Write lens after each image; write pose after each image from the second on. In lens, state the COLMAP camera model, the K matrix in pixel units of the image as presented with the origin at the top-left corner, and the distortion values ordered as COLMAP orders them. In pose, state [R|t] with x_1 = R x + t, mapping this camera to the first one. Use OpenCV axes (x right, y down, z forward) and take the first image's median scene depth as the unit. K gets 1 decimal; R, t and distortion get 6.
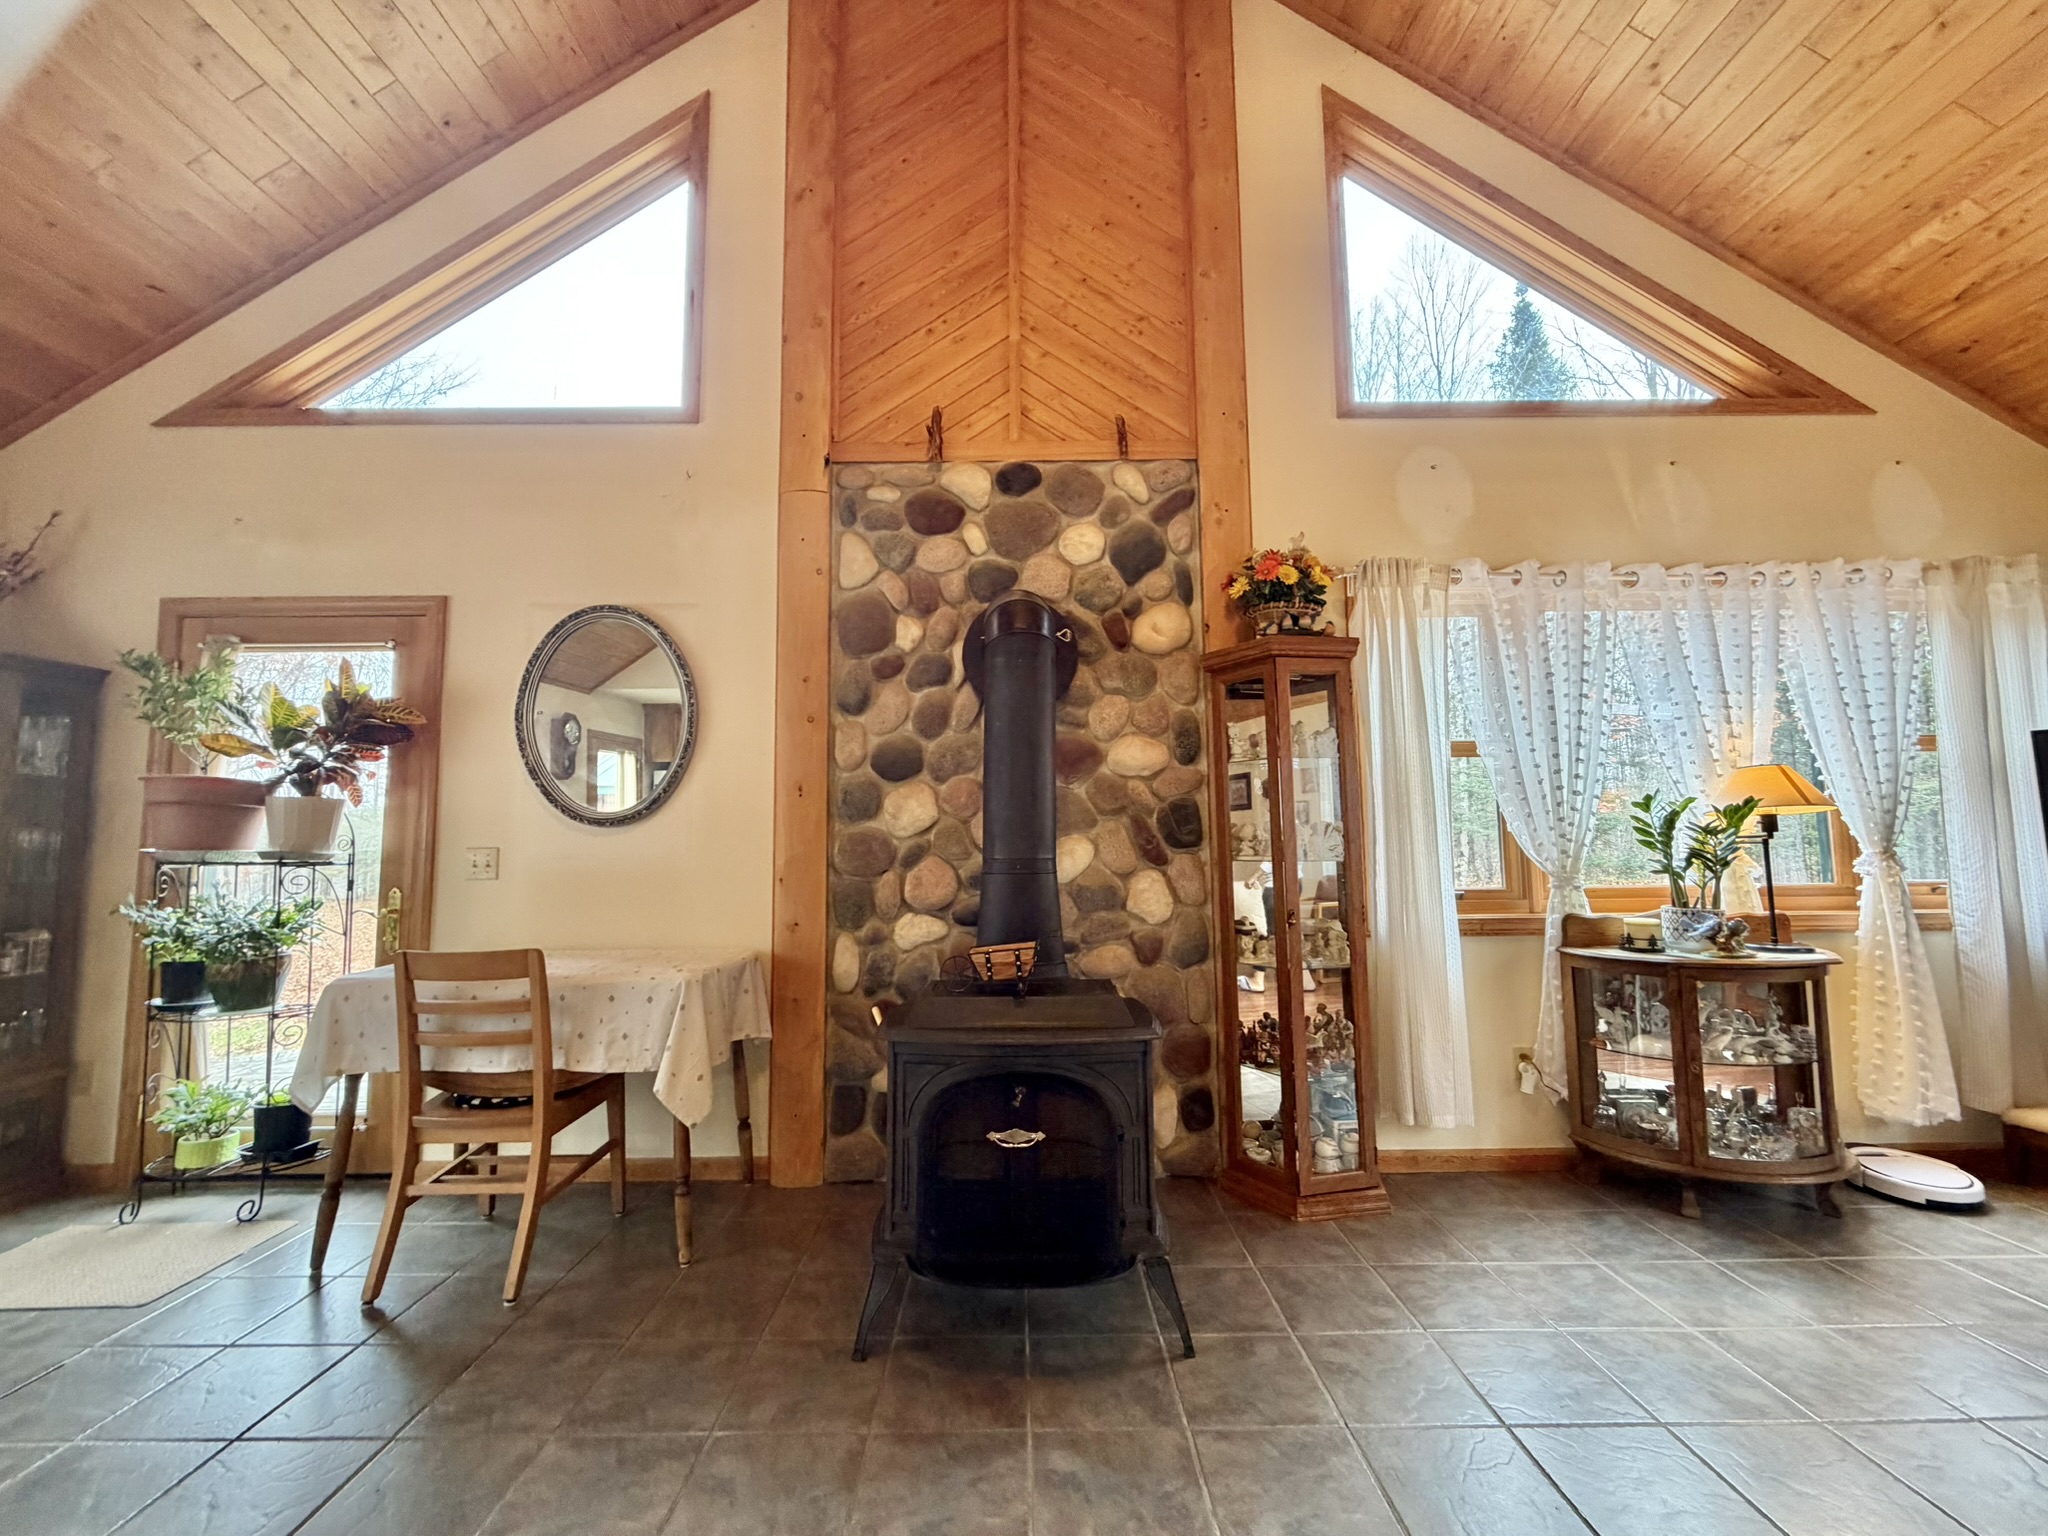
lens RADIAL K [[811.1, 0, 1020.8], [0, 811.1, 771.1], [0, 0, 1]] dist [0.000337, 0.000304]
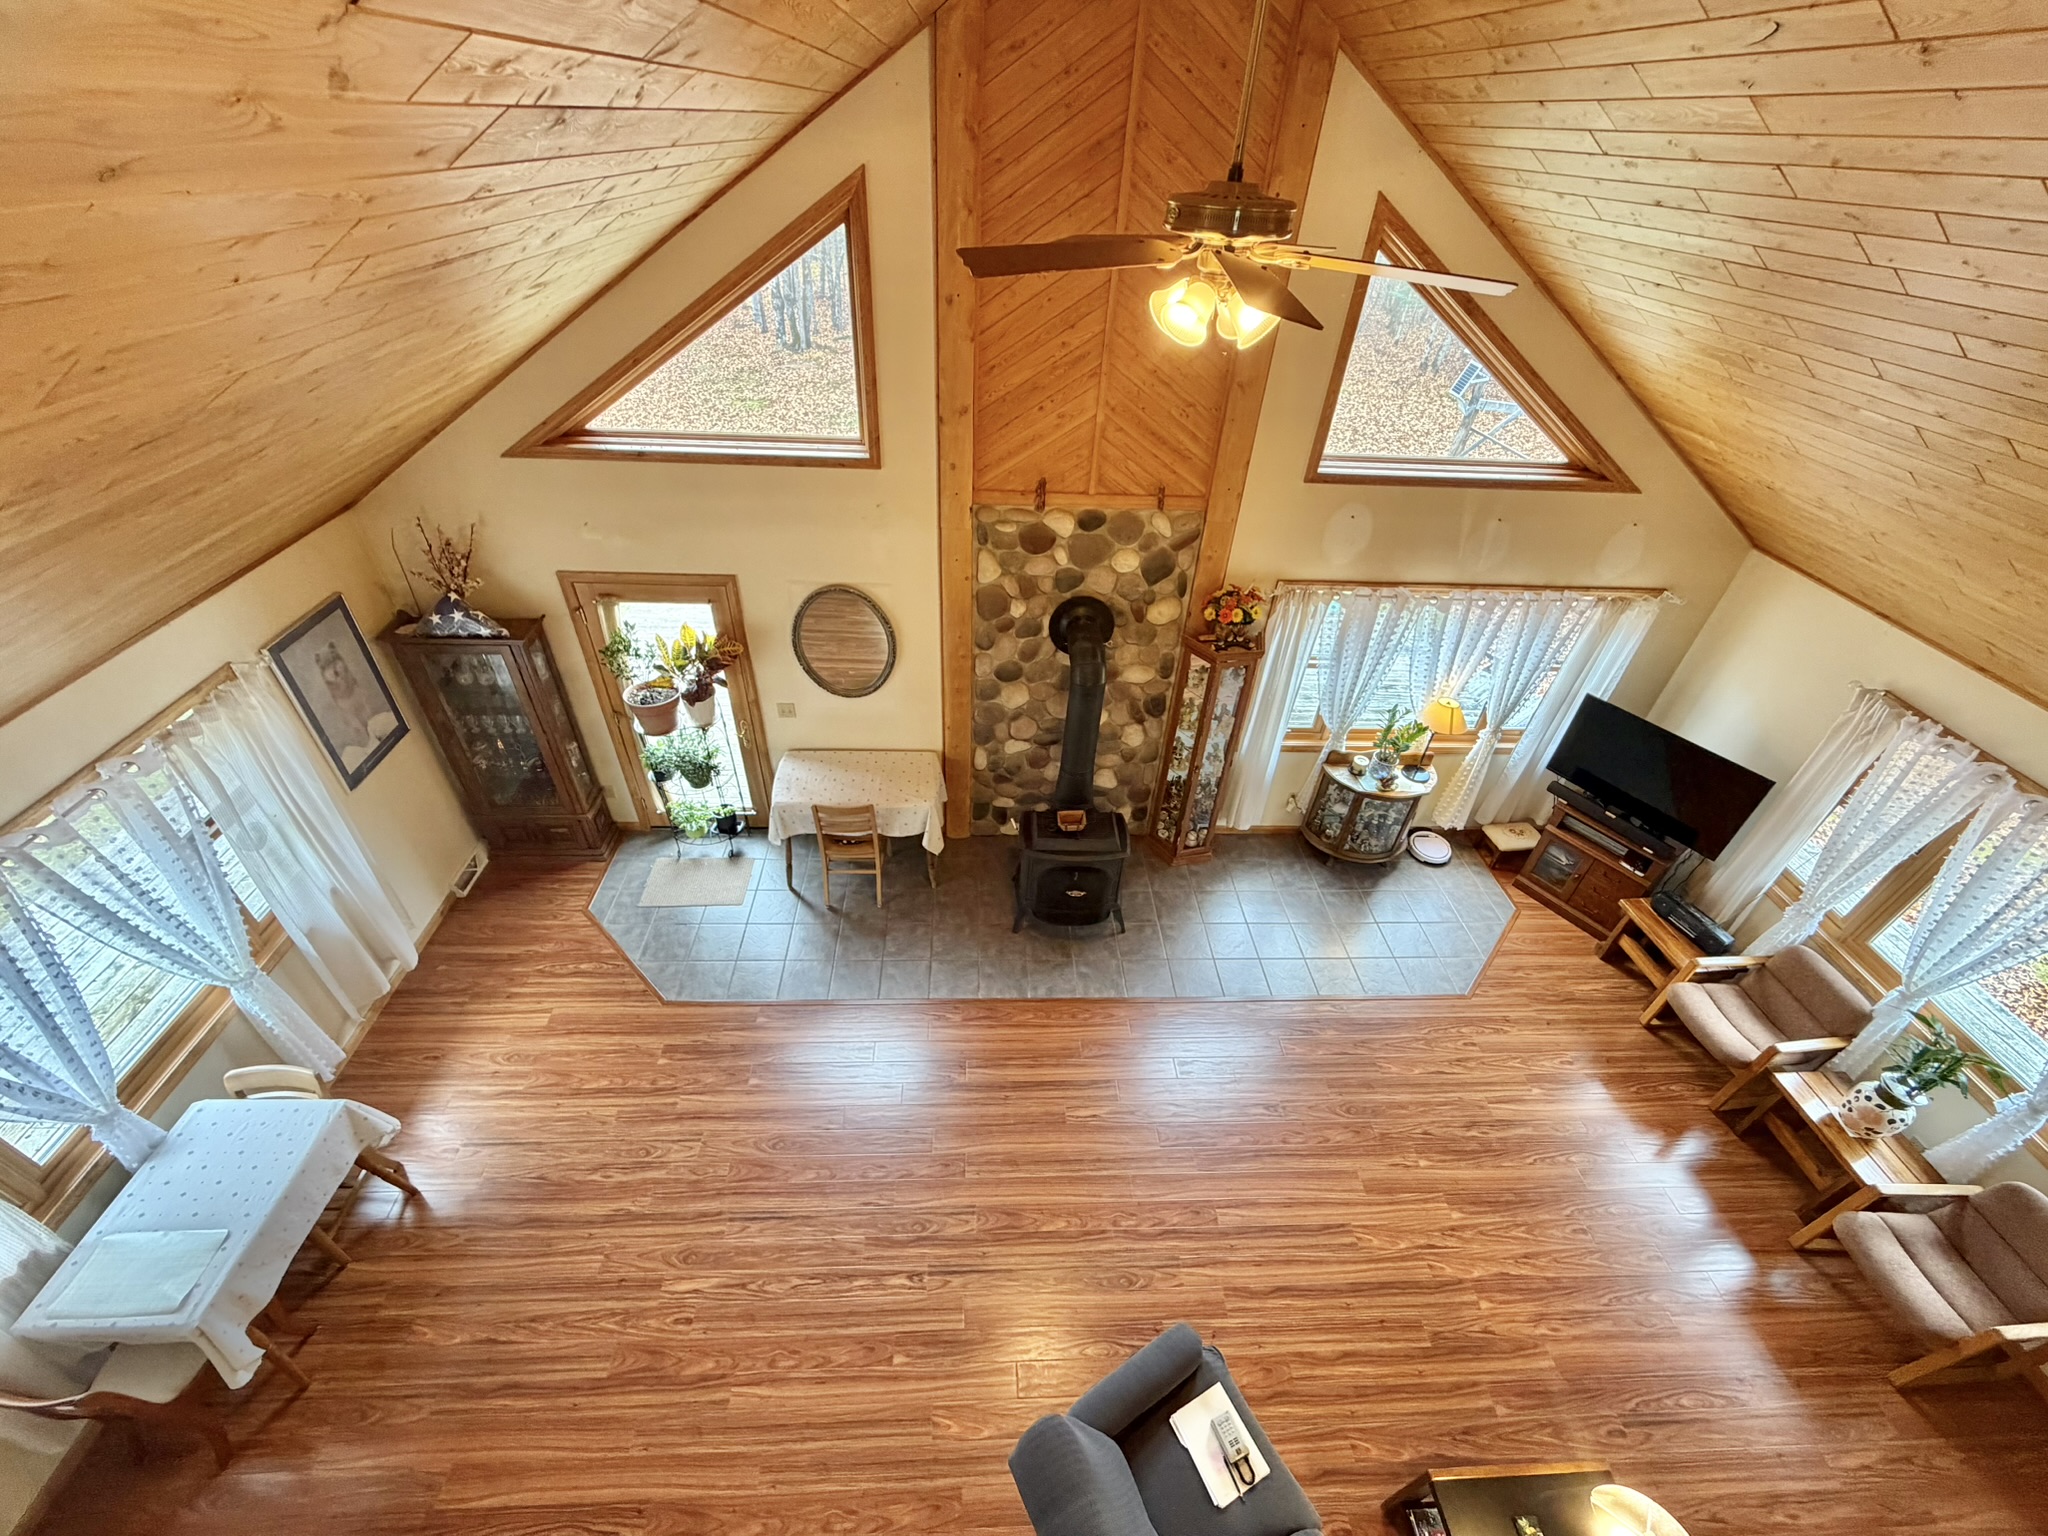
lens RADIAL K [[817.1, 0, 1020.9], [0, 817.1, 769.7], [0, 0, 1]] dist [-0.001119, 0.000574]
pose [[0.997589, 0.019312, 0.066660, -0.241650], [-0.059931, 0.724072, 0.687116, -1.115837], [-0.034997, -0.689454, 0.723484, -0.486081]]
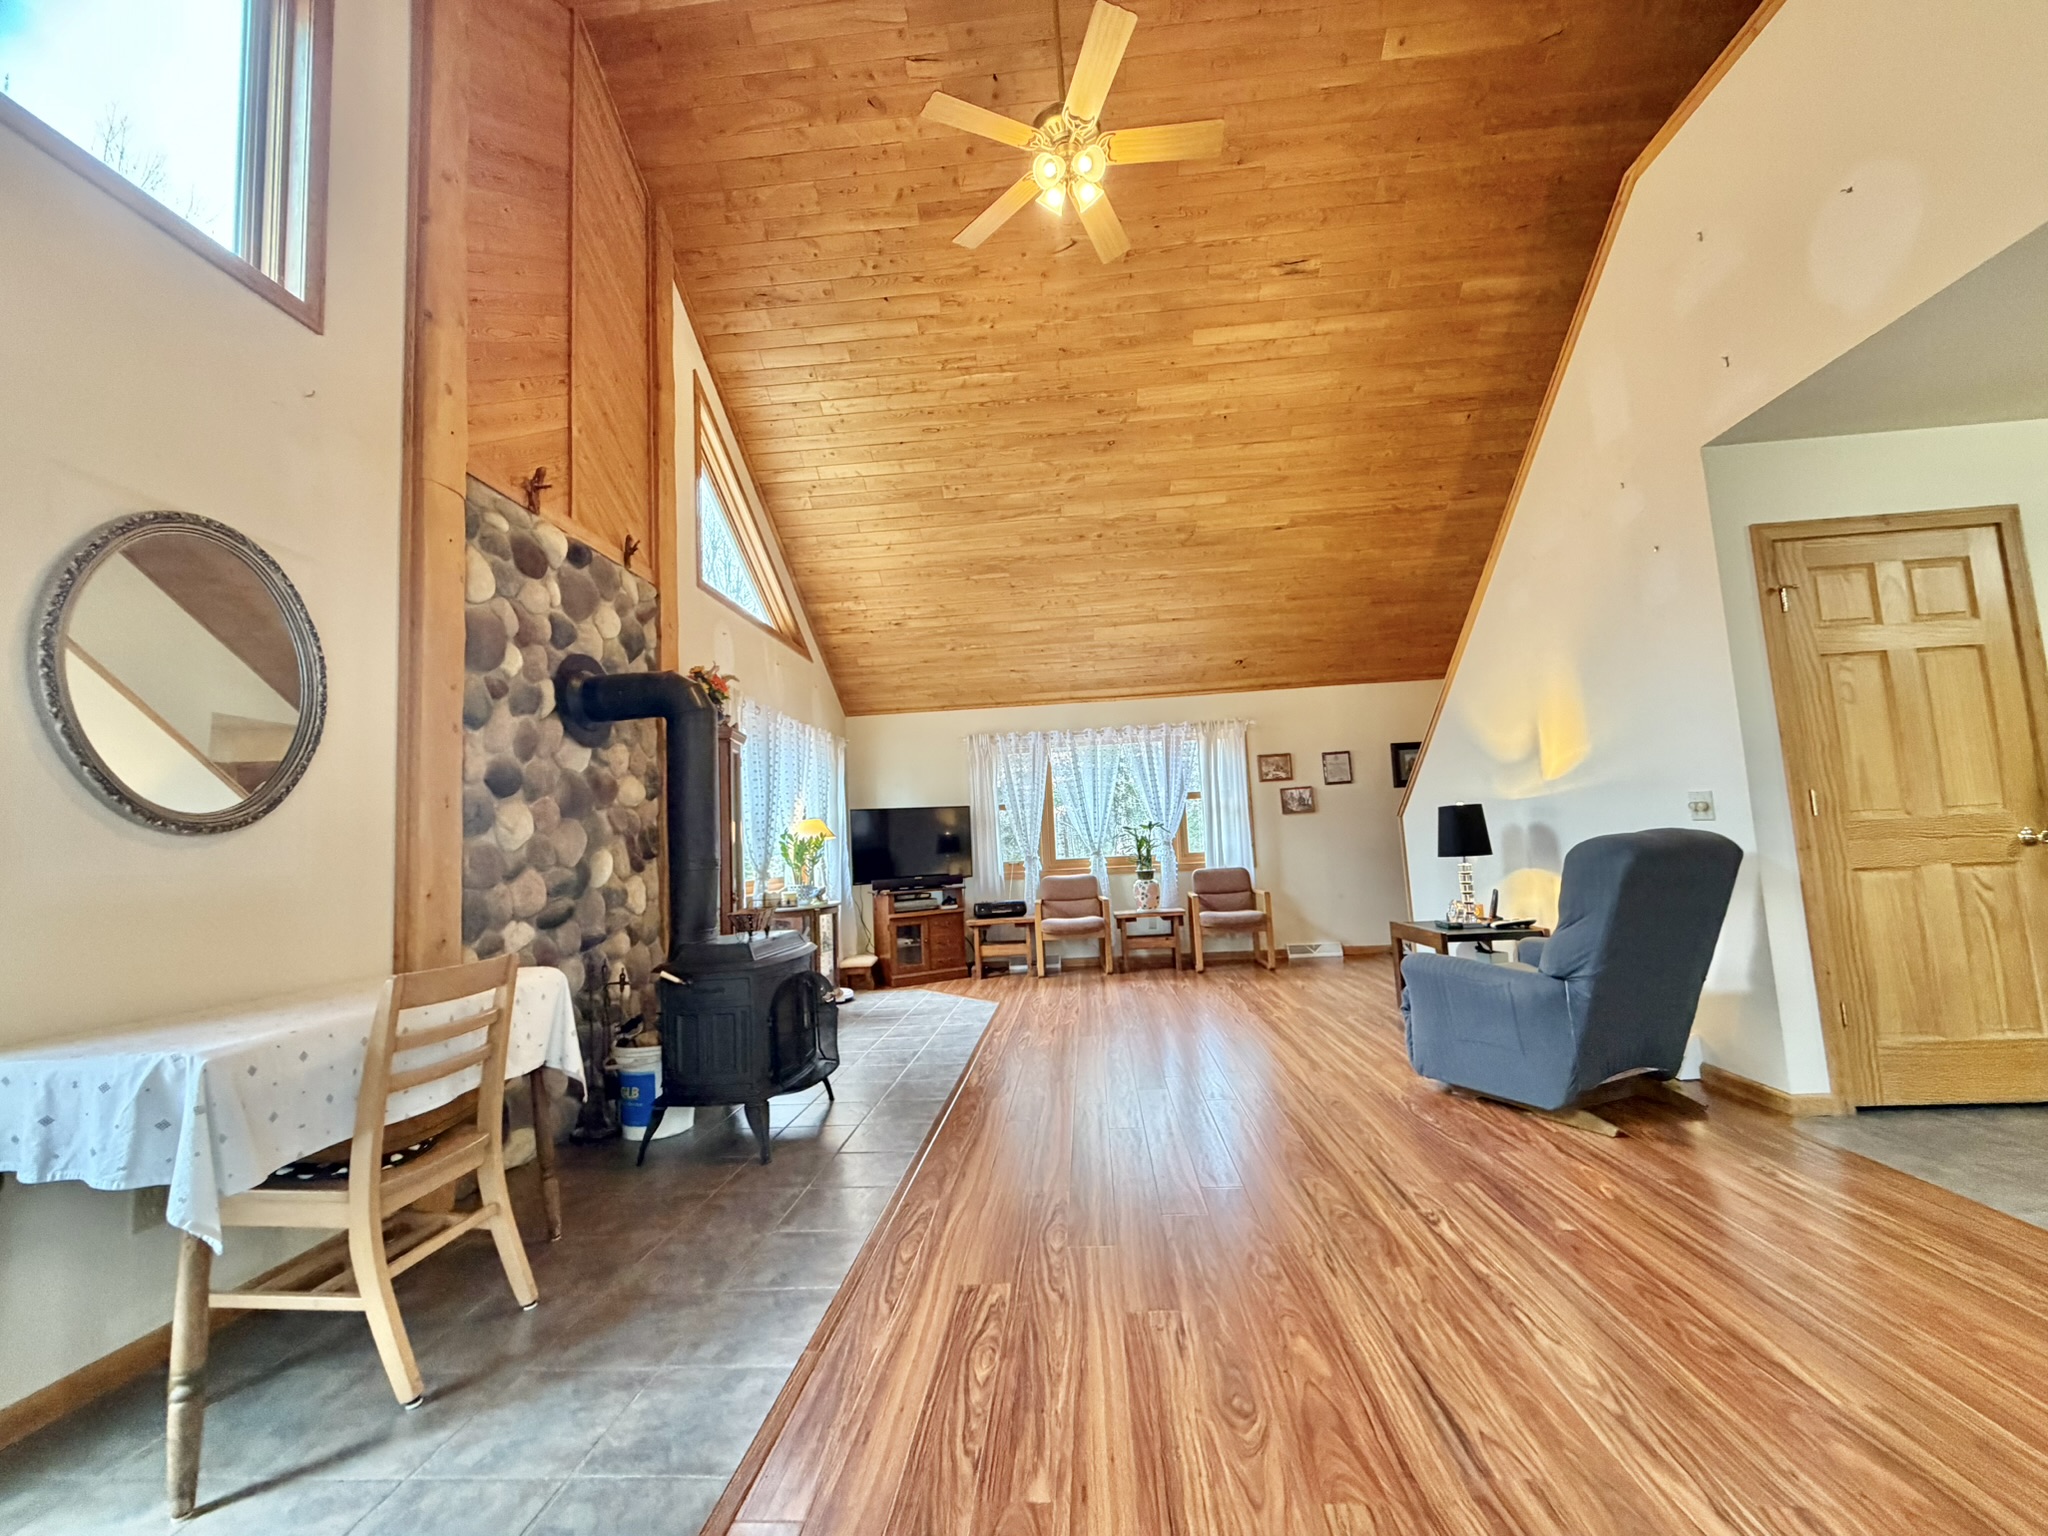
lens RADIAL K [[817.1, 0, 1020.9], [0, 817.1, 769.7], [0, 0, 1]] dist [-0.001119, 0.000574]
pose [[0.085143, 0.102557, 0.991077, -1.142064], [-0.038403, 0.994287, -0.099590, 0.055121], [-0.995628, -0.029581, 0.088595, 0.232745]]
